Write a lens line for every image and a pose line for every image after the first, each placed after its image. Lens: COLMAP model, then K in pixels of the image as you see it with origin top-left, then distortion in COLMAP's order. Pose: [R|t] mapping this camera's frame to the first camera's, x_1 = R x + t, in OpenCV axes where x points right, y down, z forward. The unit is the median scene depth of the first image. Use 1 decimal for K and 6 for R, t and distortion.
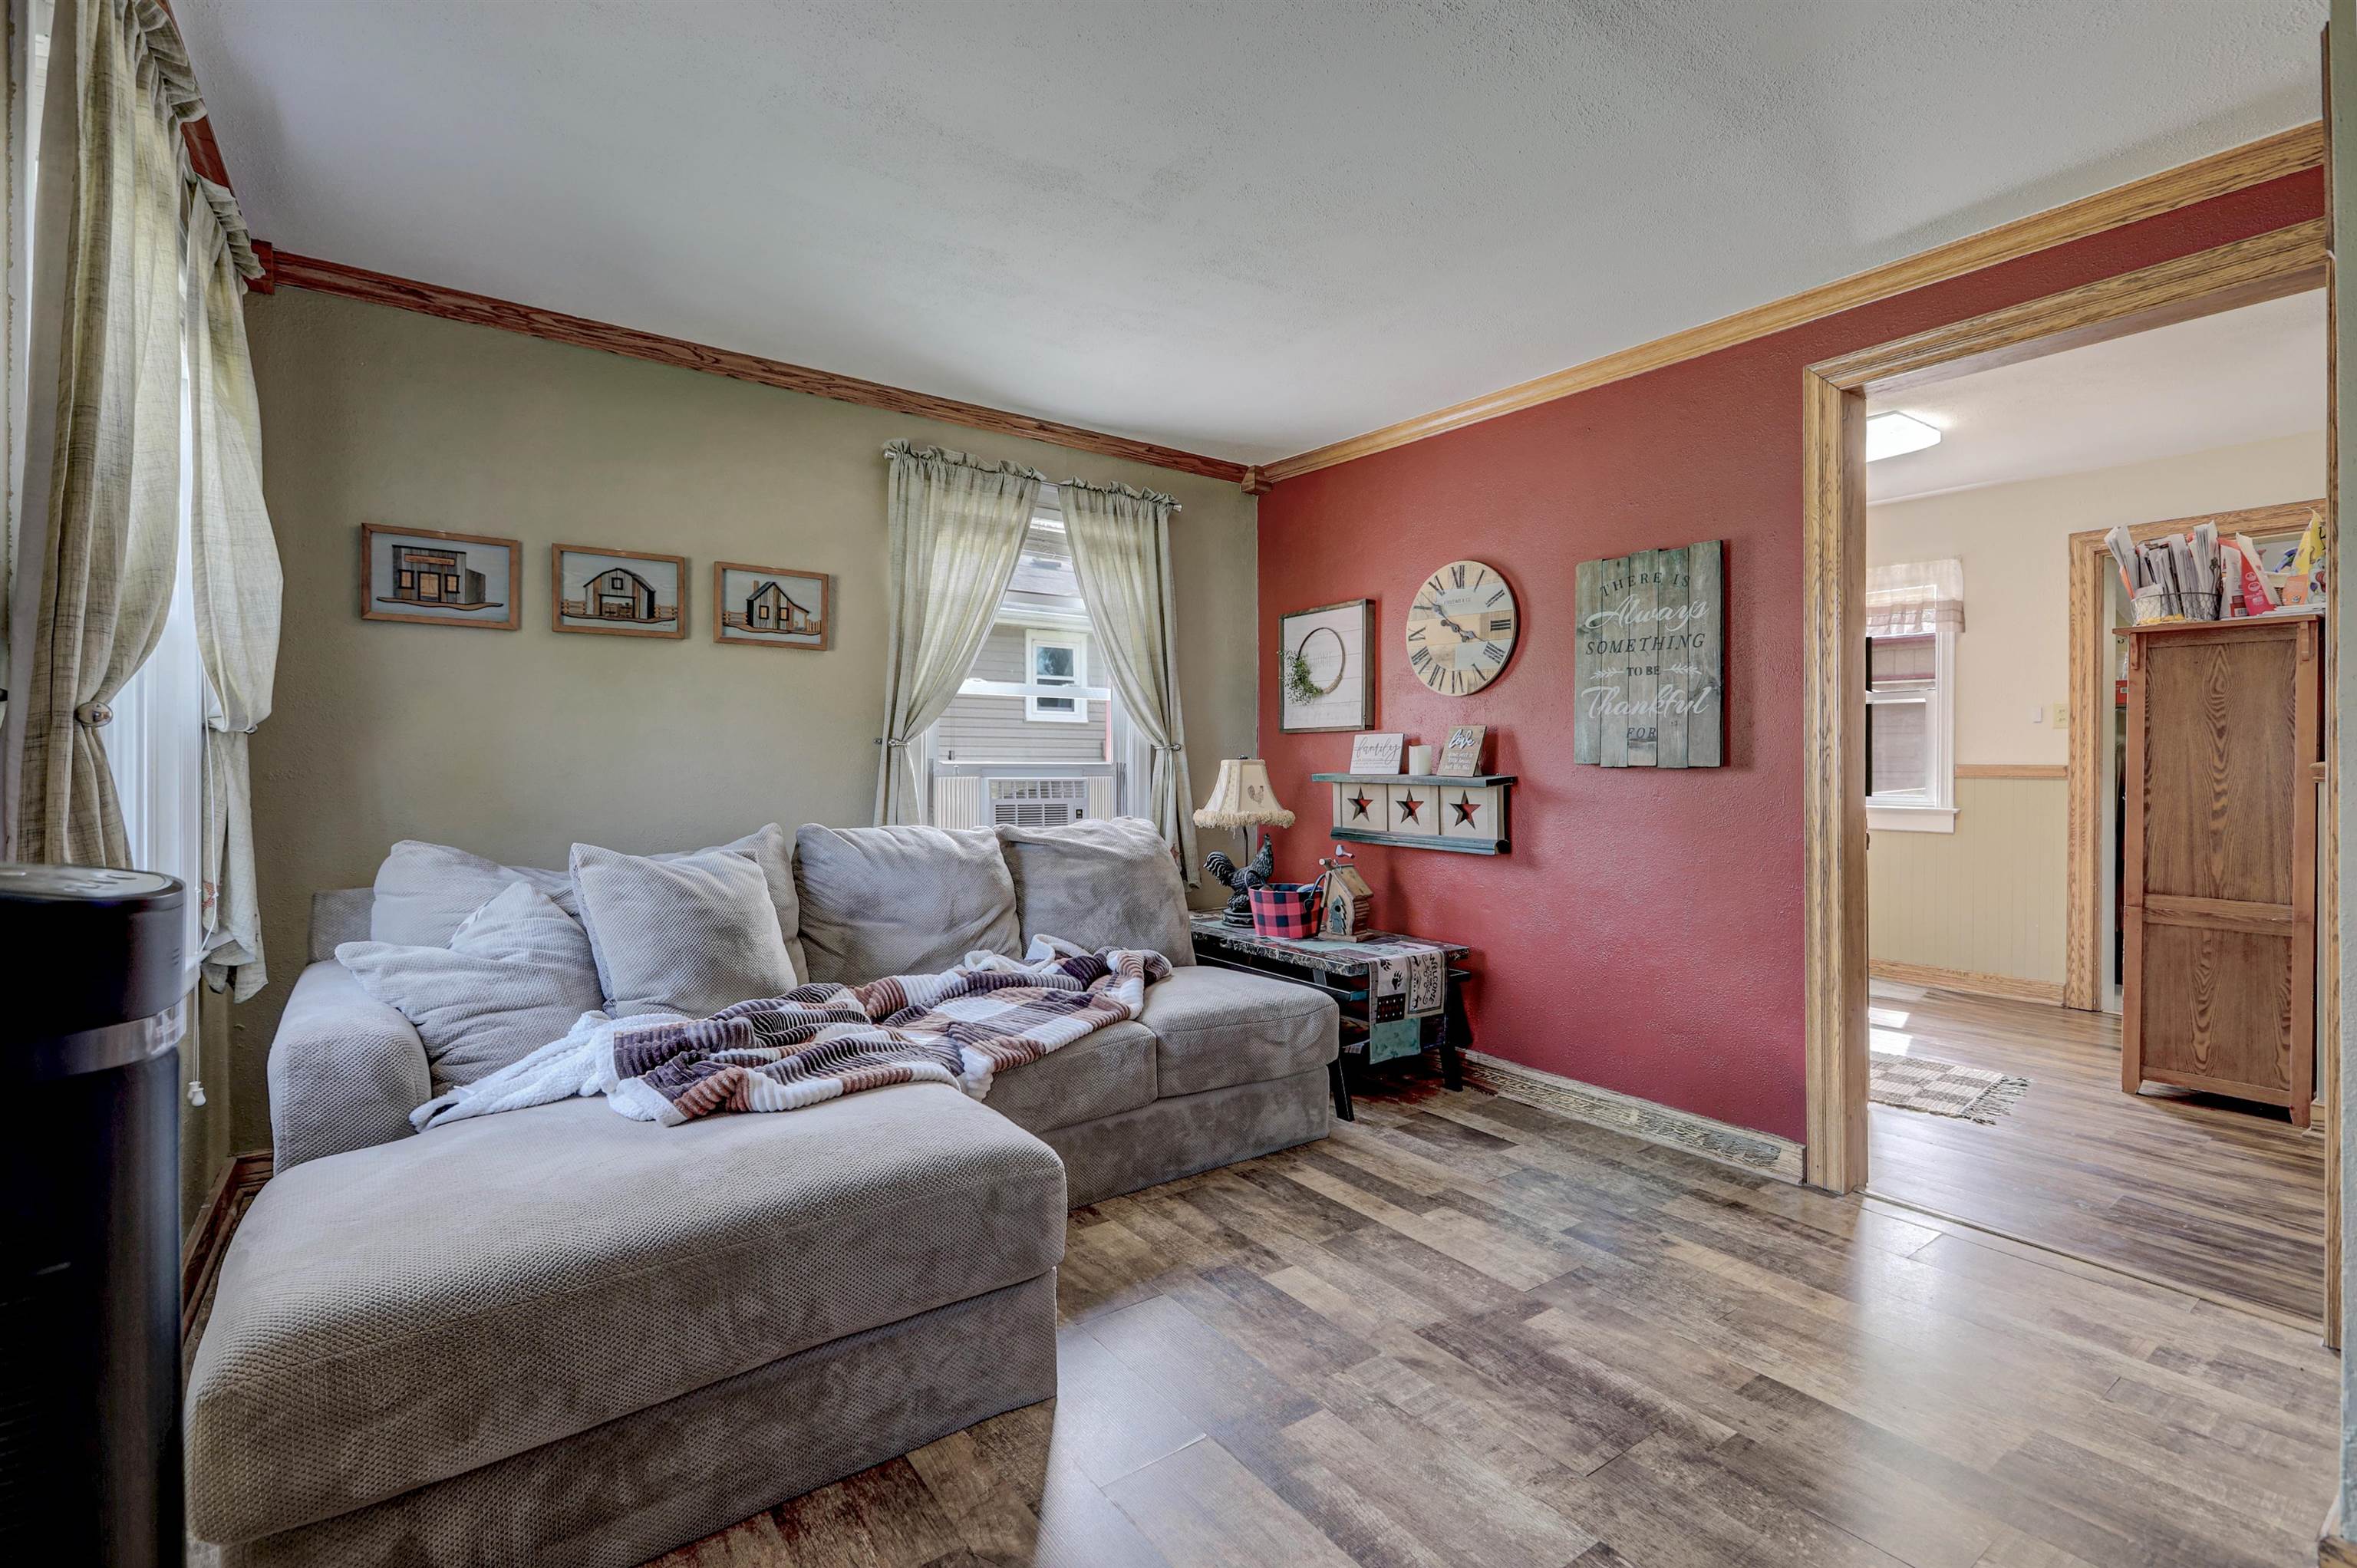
lens RADIAL K [[1064.5, 0, 1185.3], [0, 1064.5, 772.6], [0, 0, 1]] dist [-0.001718, -0.000142]
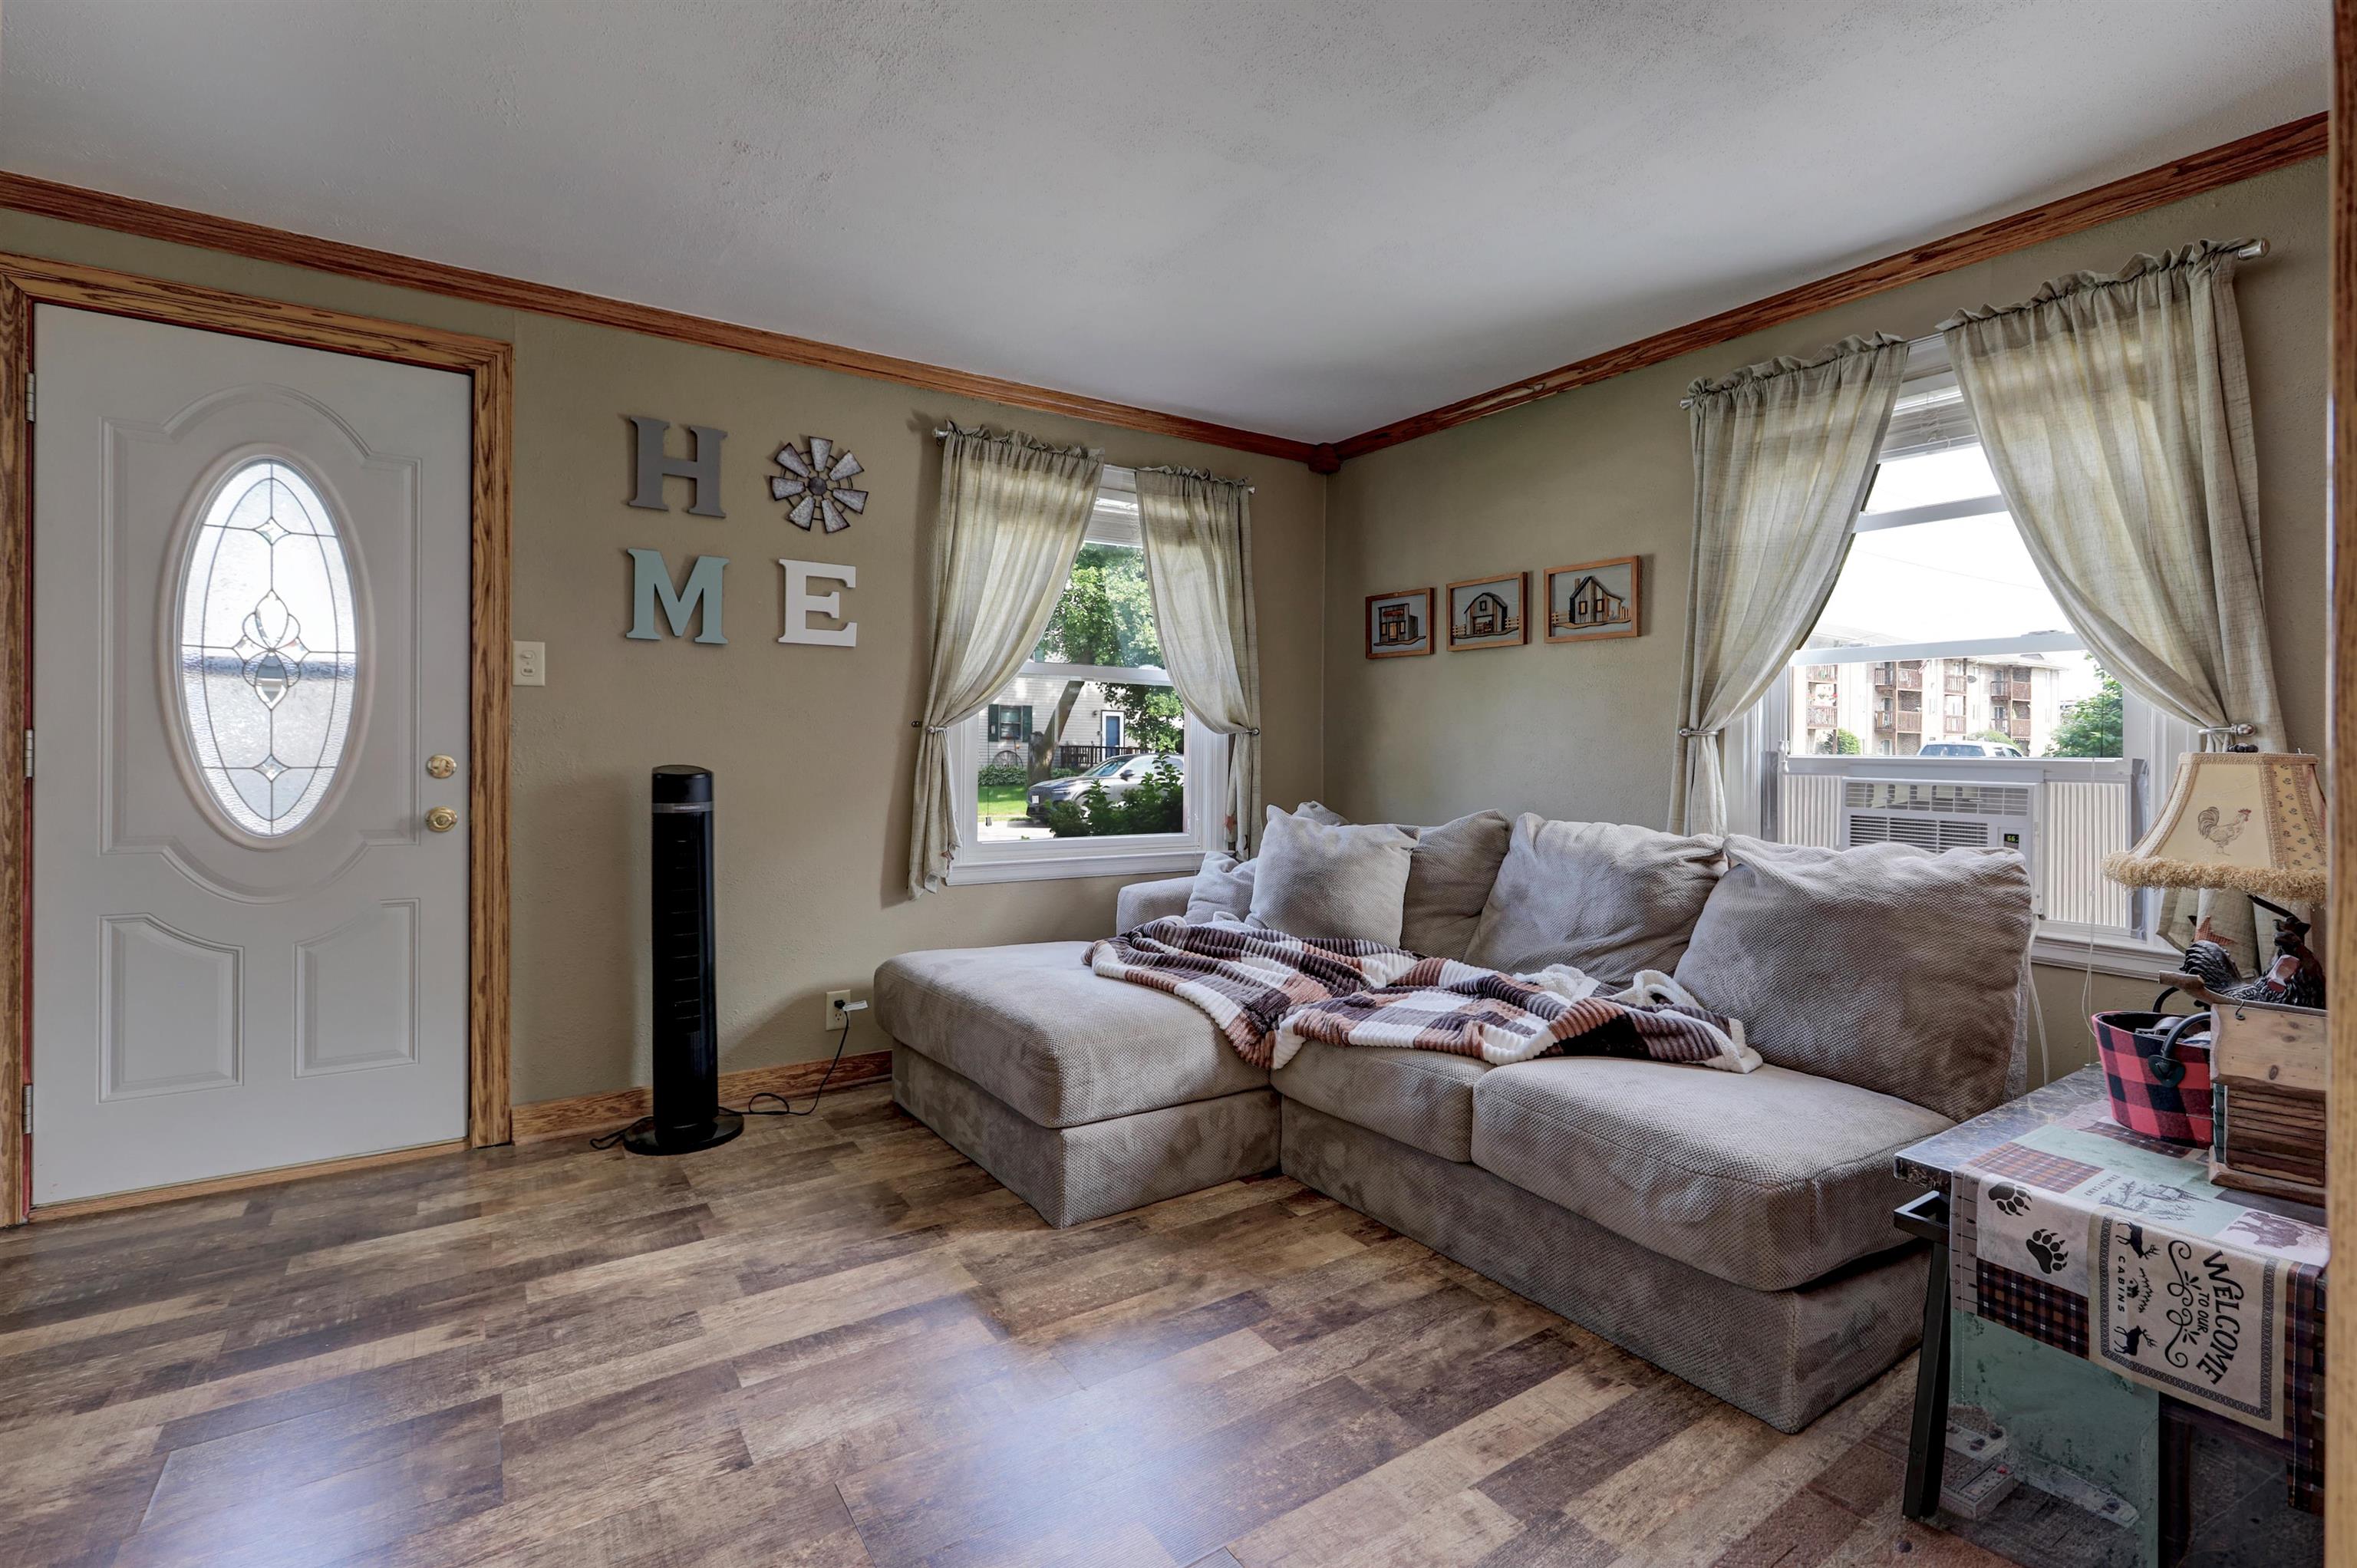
lens RADIAL K [[1064.5, 0, 1177.4], [0, 1064.5, 763.3], [0, 0, 1]] dist [-0.001718, -0.000142]
pose [[-0.040365, 0.009888, -0.999136, 0.700487], [-0.020032, 0.999742, 0.010704, -0.003839], [0.998984, 0.020447, -0.040156, 0.708150]]
